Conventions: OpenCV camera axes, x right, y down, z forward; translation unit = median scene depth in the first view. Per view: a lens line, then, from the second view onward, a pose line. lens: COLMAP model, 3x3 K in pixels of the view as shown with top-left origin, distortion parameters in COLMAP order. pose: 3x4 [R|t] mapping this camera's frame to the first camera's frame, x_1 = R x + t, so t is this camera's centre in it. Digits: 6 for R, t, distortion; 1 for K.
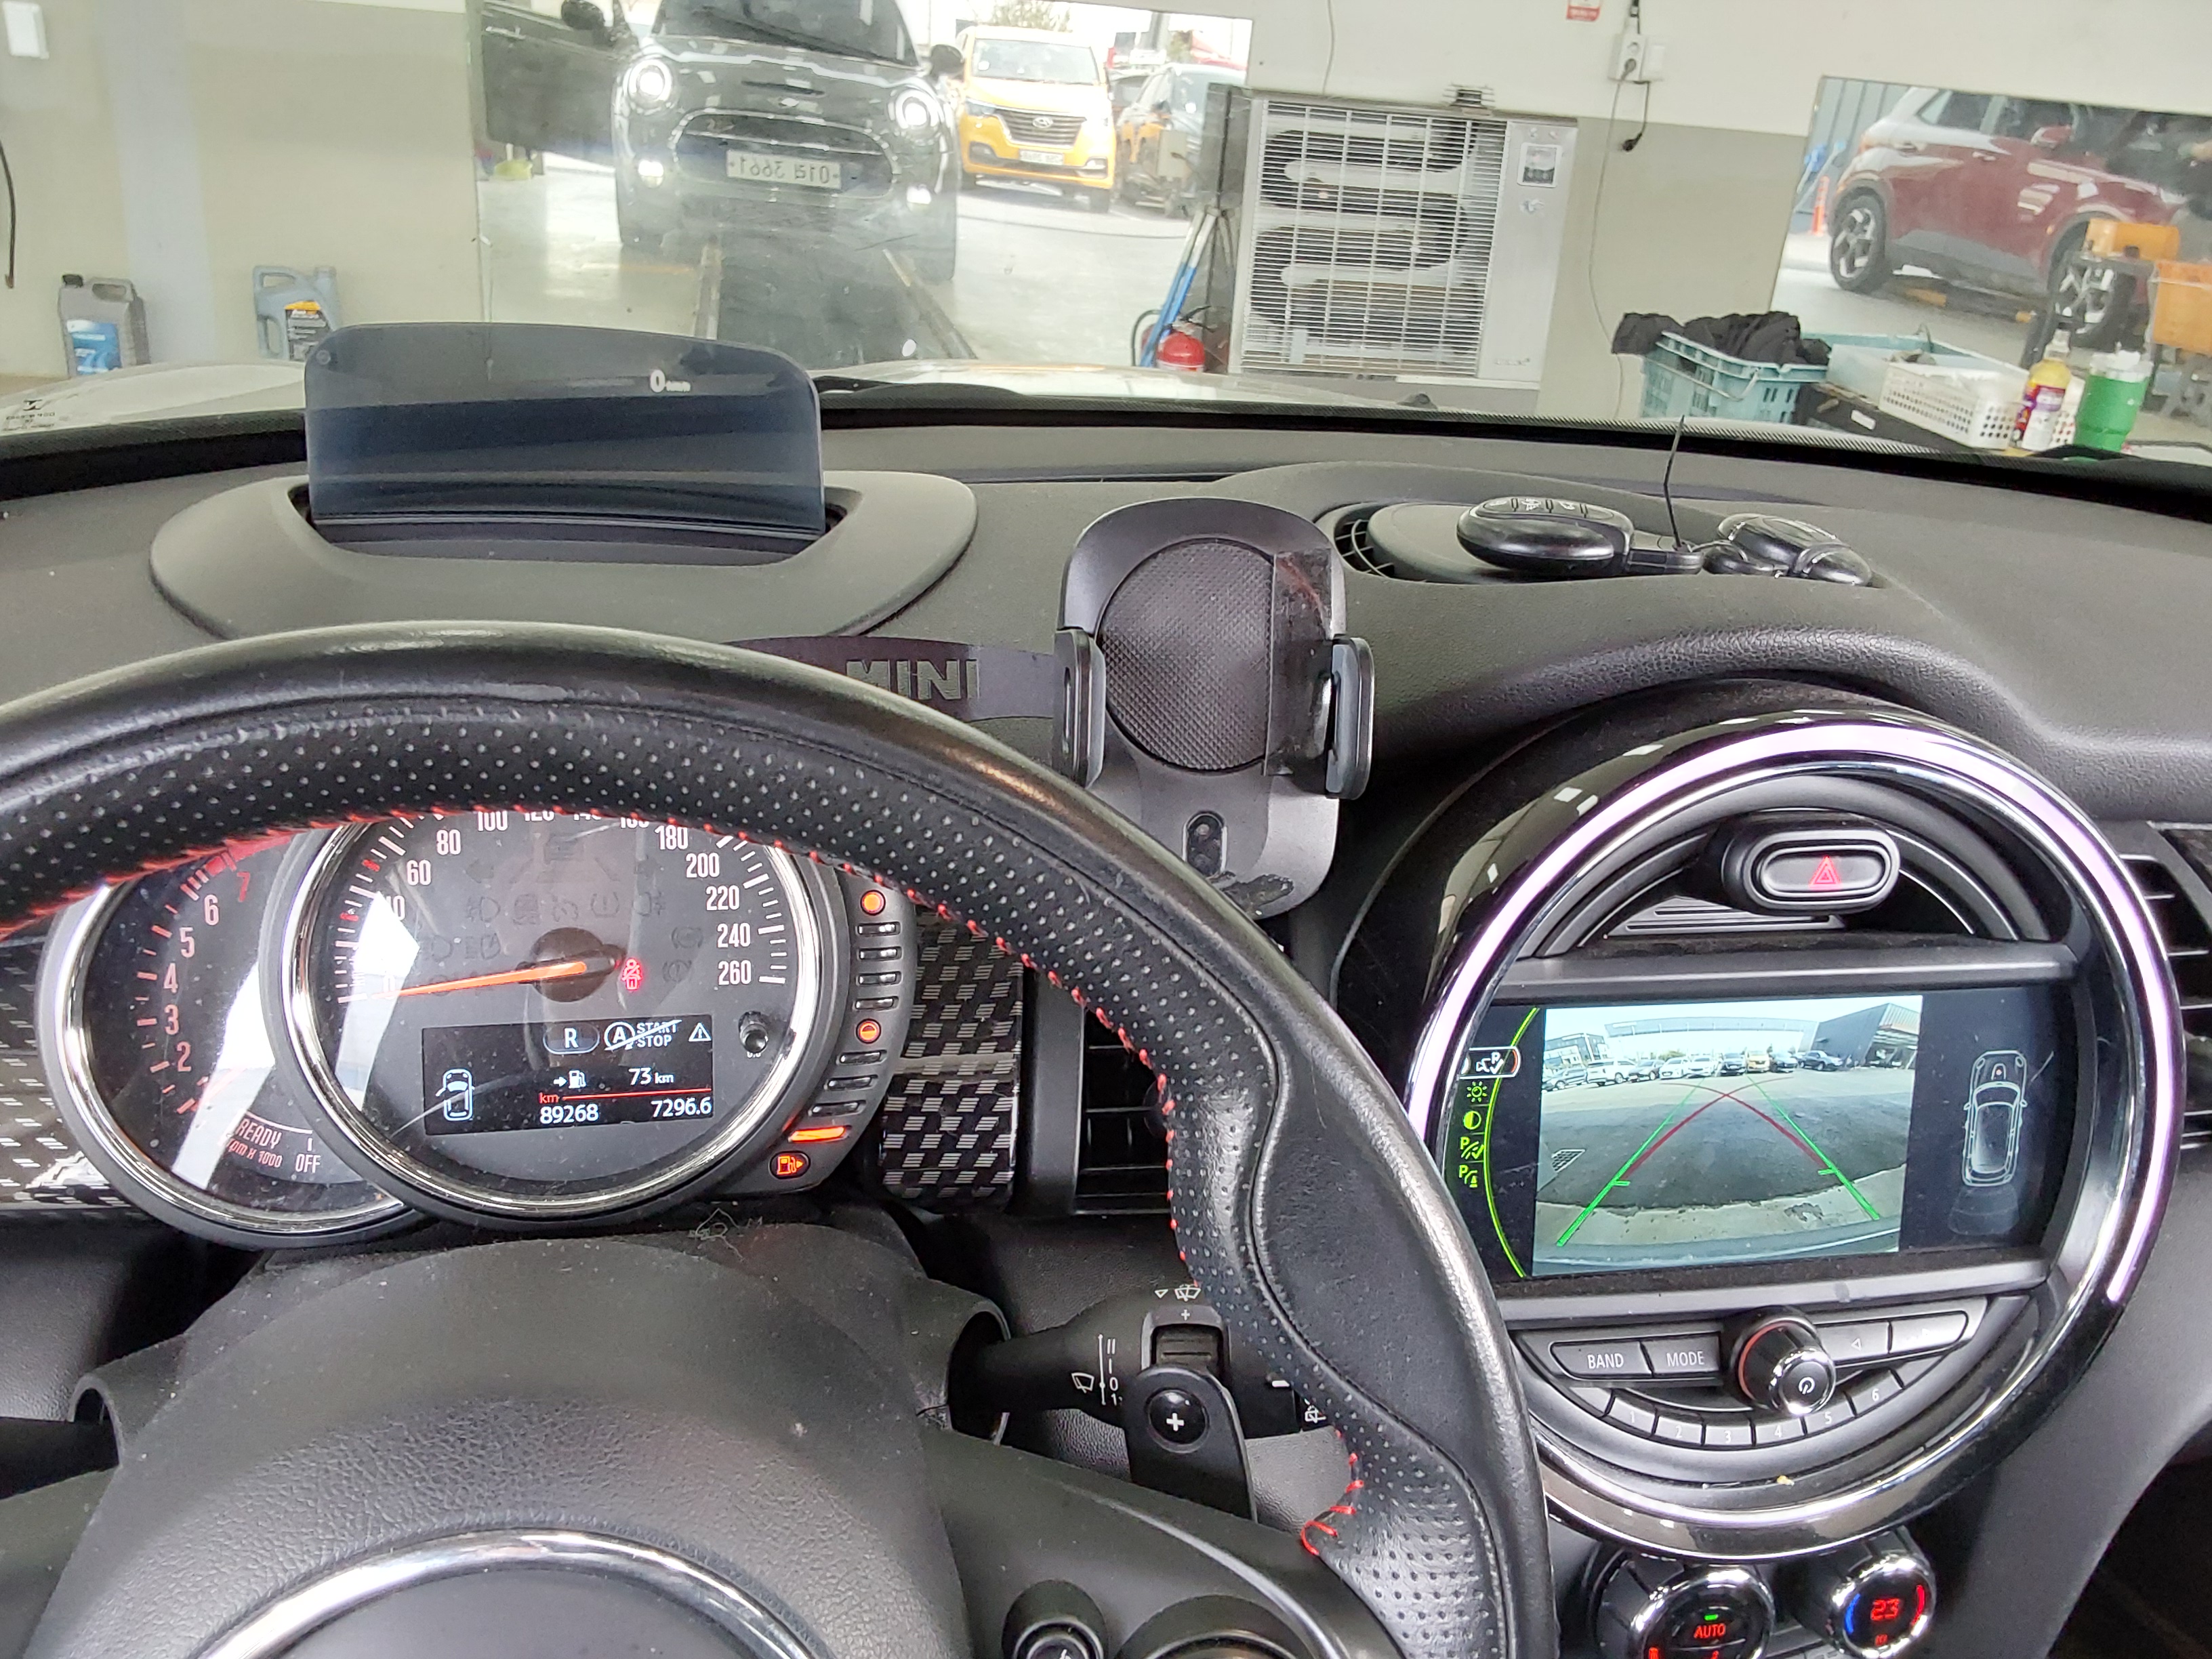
lens RADIAL K [[1843.5, 0, 1106.0], [0, 1843.5, 829.5], [0, 0, 1]] dist [0.157093, -0.251328]
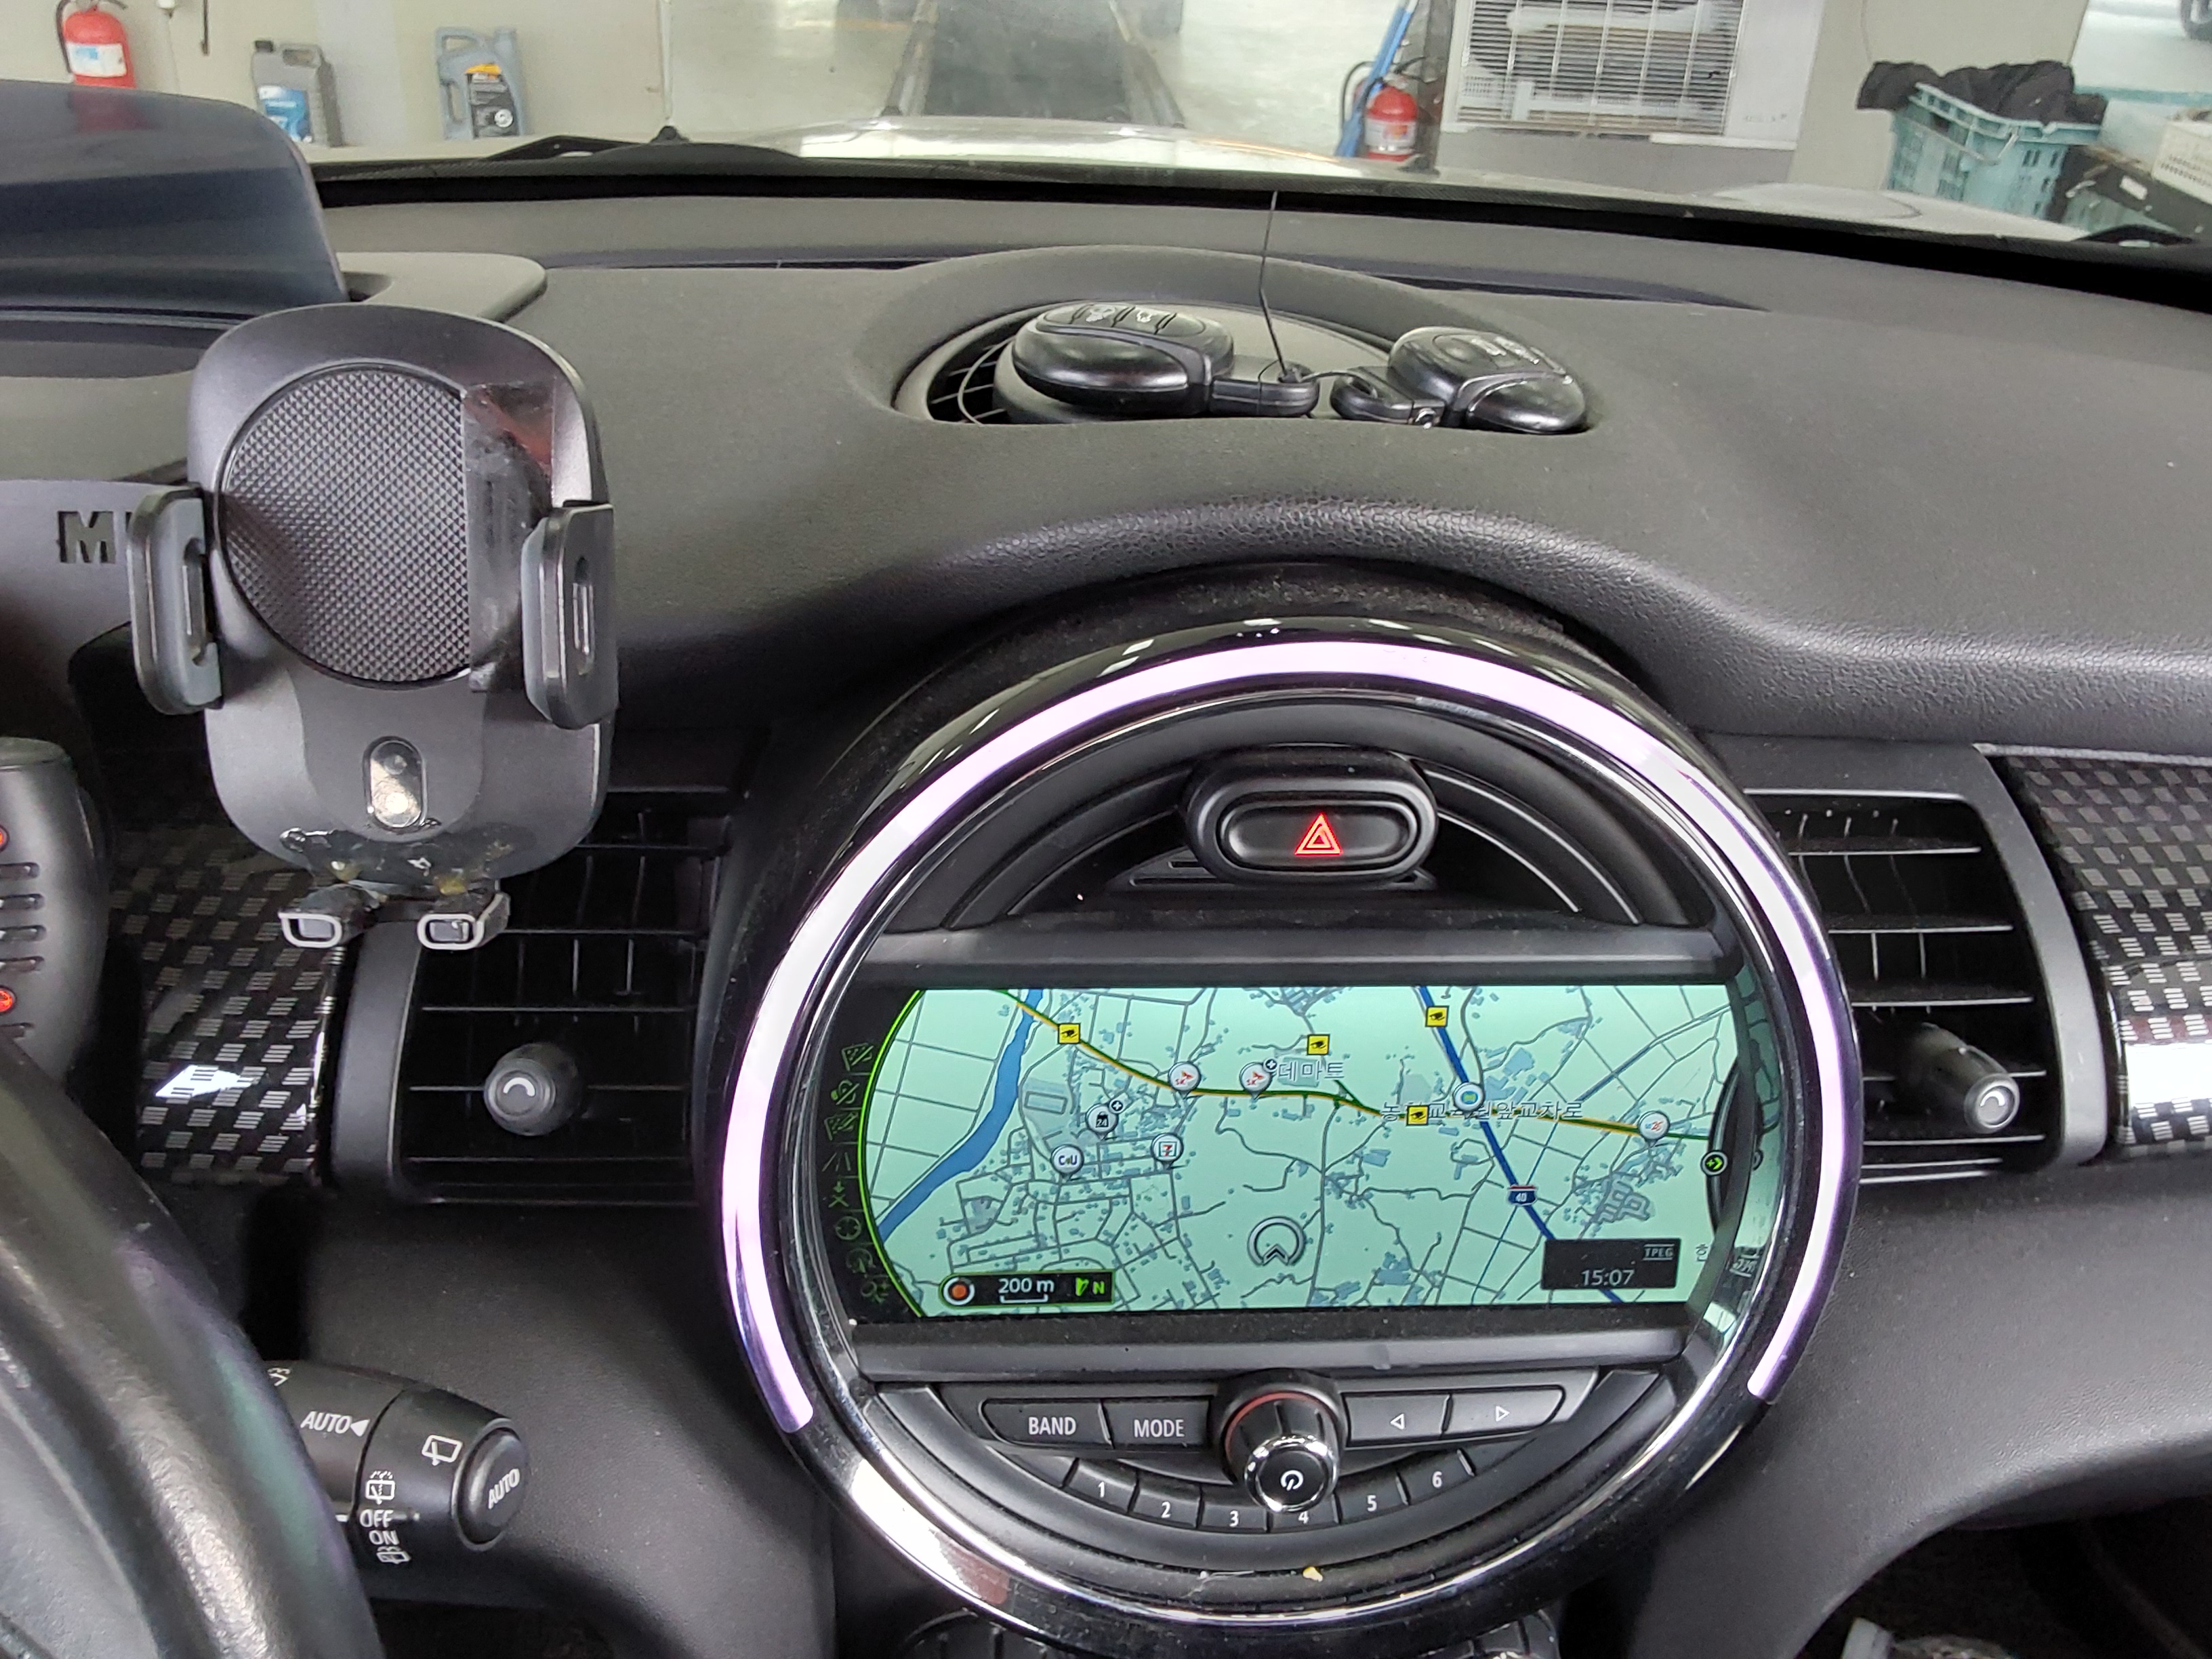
lens RADIAL K [[1854.5, 0, 1106.0], [0, 1854.5, 829.5], [0, 0, 1]] dist [0.064801, -0.085671]
pose [[0.989025, 0.048593, -0.139526, 0.428636], [-0.032094, 0.992477, 0.118154, -0.068007], [0.144218, -0.112379, 0.983144, 0.281289]]
